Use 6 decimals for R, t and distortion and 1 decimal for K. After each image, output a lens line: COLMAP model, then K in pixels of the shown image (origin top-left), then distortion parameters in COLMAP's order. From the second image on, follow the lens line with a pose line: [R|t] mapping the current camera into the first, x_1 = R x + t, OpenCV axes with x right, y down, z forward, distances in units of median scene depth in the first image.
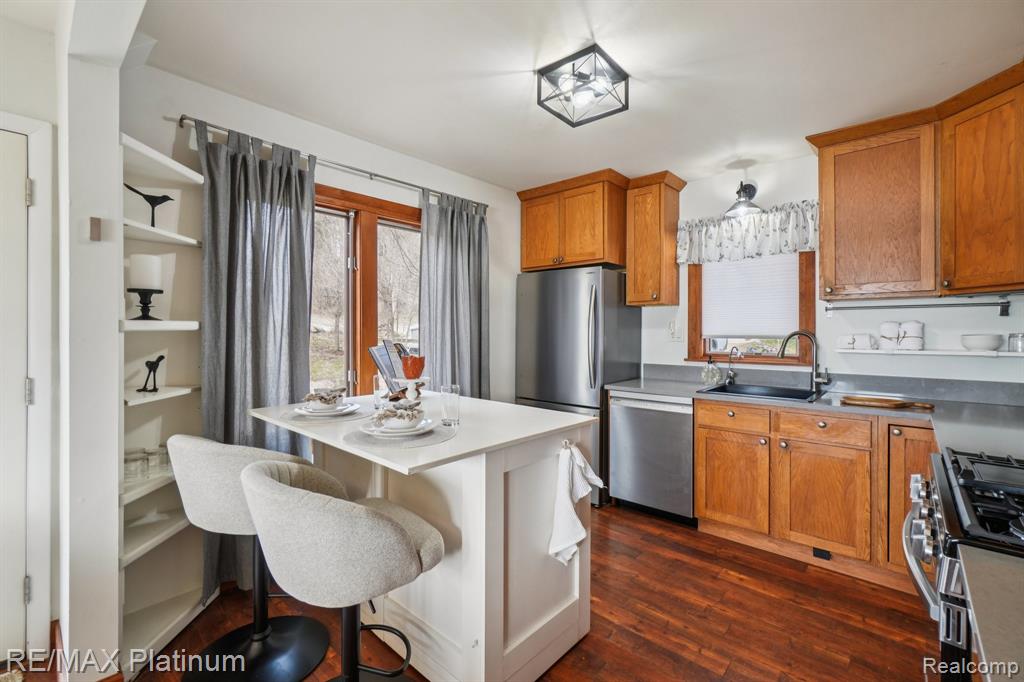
lens RADIAL K [[446.0, 0, 522.8], [0, 446.0, 332.3], [0, 0, 1]] dist [0.000193, 0.000808]
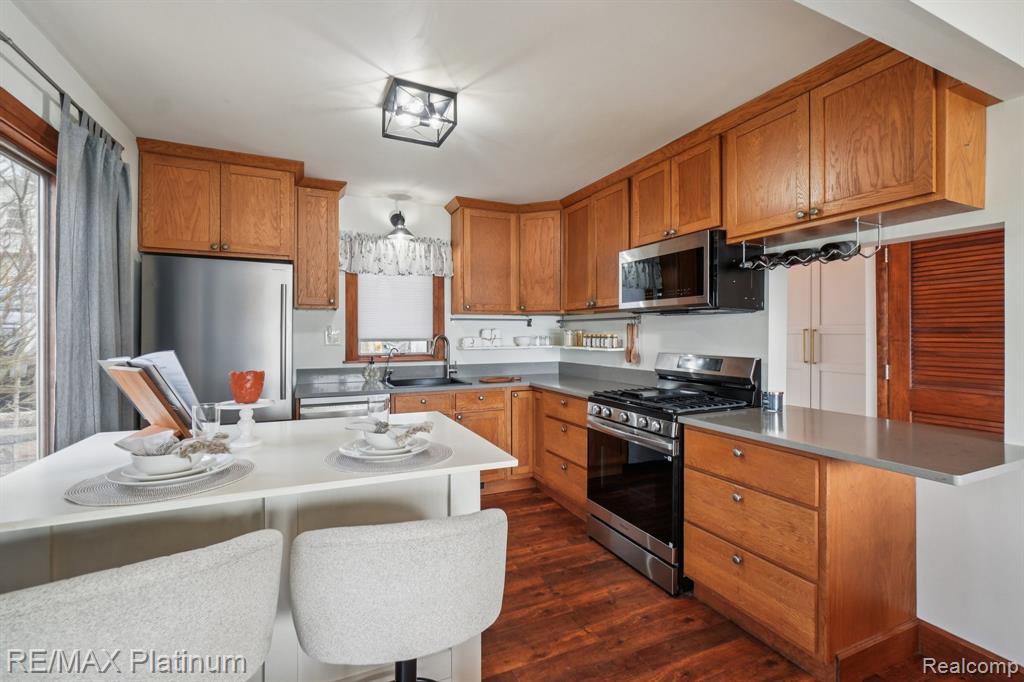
lens RADIAL K [[446.0, 0, 522.8], [0, 446.0, 332.3], [0, 0, 1]] dist [0.000193, 0.000808]
pose [[0.413450, 0.001428, 0.910526, -0.462598], [0.004029, 0.999986, -0.003397, -0.004572], [-0.910518, 0.005073, 0.413438, 0.192883]]
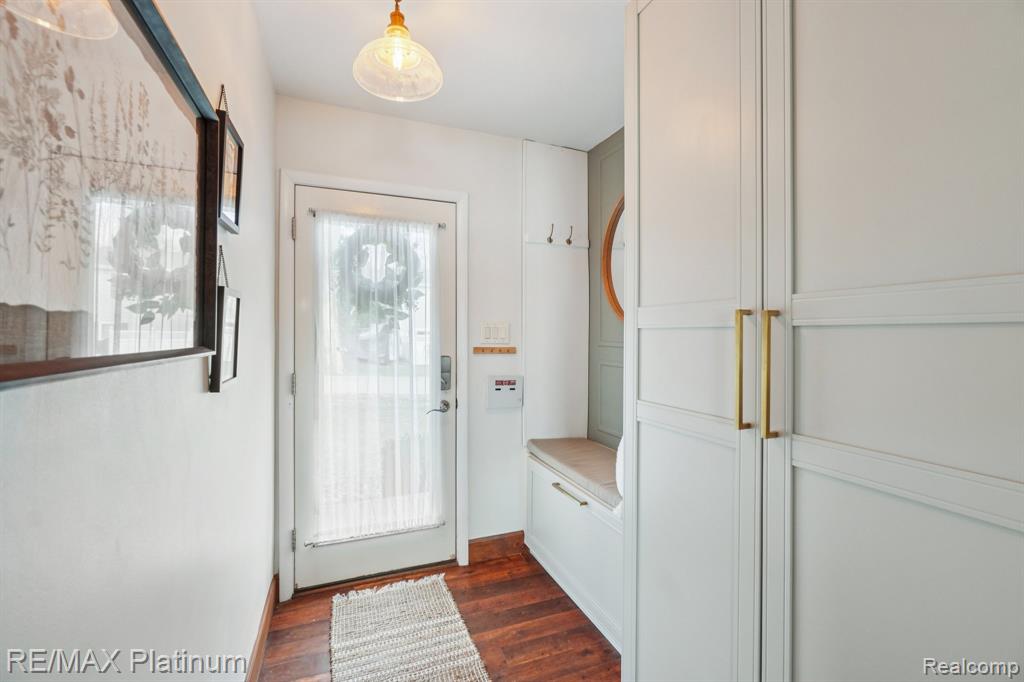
lens RADIAL K [[432.3, 0, 512.0], [0, 432.3, 341.0], [0, 0, 1]] dist [-0.000899, 0.000039]
pose [[0.447773, -0.007230, 0.894118, 0.486763], [0.000798, 0.999970, 0.007686, 0.004731], [-0.894147, -0.002728, 0.447765, 0.021943]]
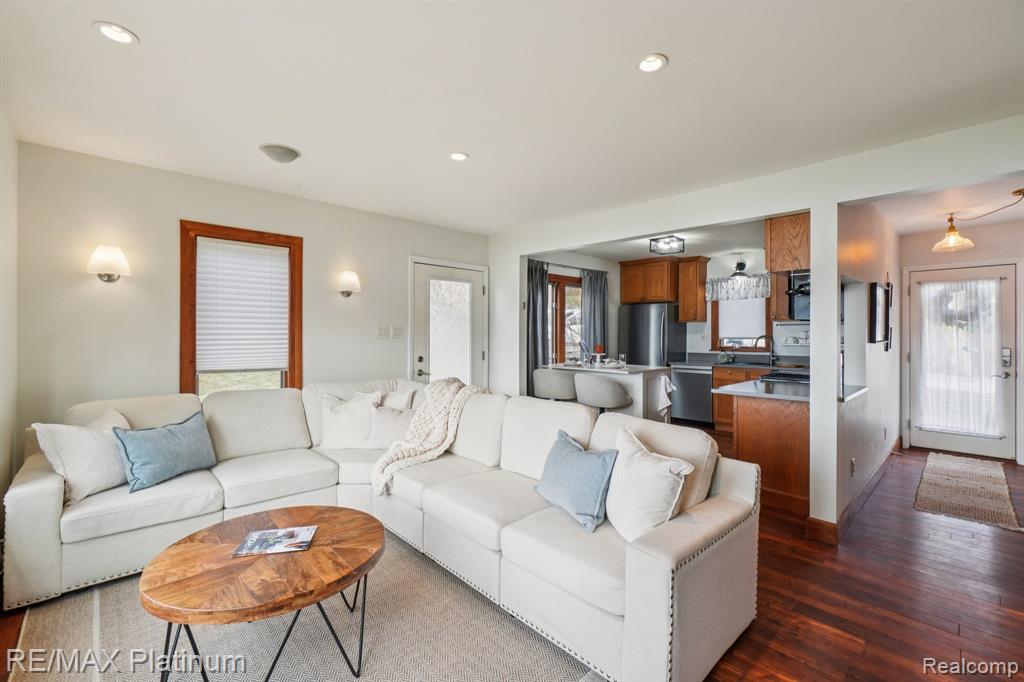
lens RADIAL K [[446.0, 0, 522.8], [0, 446.0, 332.3], [0, 0, 1]] dist [0.000193, 0.000808]
pose [[0.997271, 0.000292, -0.073822, -0.326918], [-0.000864, 0.999970, -0.007708, -0.001155], [0.073817, 0.007751, 0.997242, -1.069726]]
